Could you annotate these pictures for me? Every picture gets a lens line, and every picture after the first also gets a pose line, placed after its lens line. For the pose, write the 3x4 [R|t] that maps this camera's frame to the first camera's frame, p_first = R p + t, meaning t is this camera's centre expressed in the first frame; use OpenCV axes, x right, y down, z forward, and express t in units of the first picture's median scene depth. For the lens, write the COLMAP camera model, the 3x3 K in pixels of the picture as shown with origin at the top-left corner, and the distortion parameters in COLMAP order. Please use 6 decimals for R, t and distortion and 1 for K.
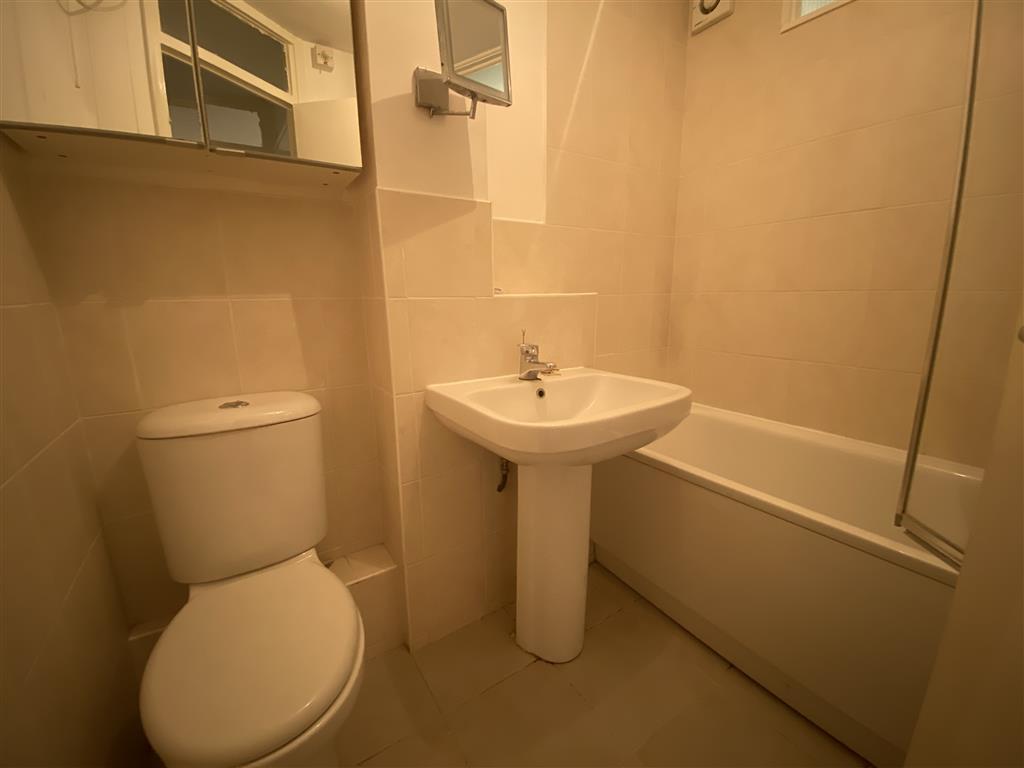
lens RADIAL K [[421.4, 0, 514.7], [0, 421.4, 381.7], [0, 0, 1]] dist [-0.001392, -0.001619]
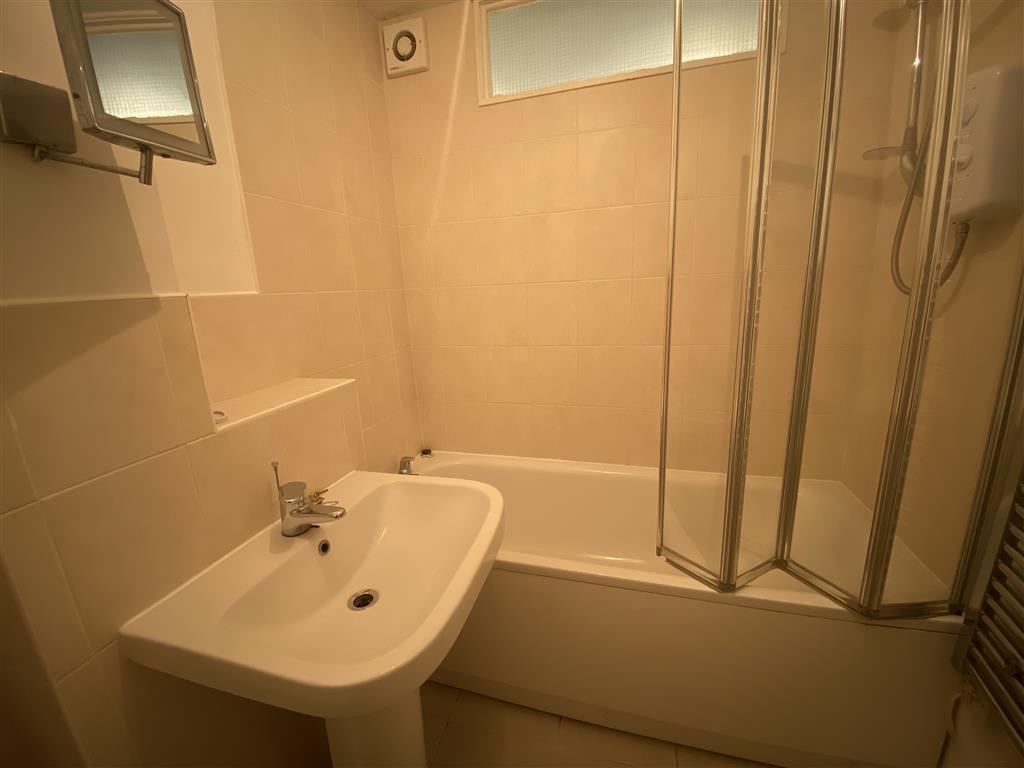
lens RADIAL K [[421.4, 0, 513.5], [0, 421.4, 381.8], [0, 0, 1]] dist [-0.001392, -0.001619]
pose [[0.759229, -0.167248, 0.628967, -0.105322], [0.165264, 0.984284, 0.062238, -0.258925], [-0.629491, 0.056693, 0.774937, 0.209722]]
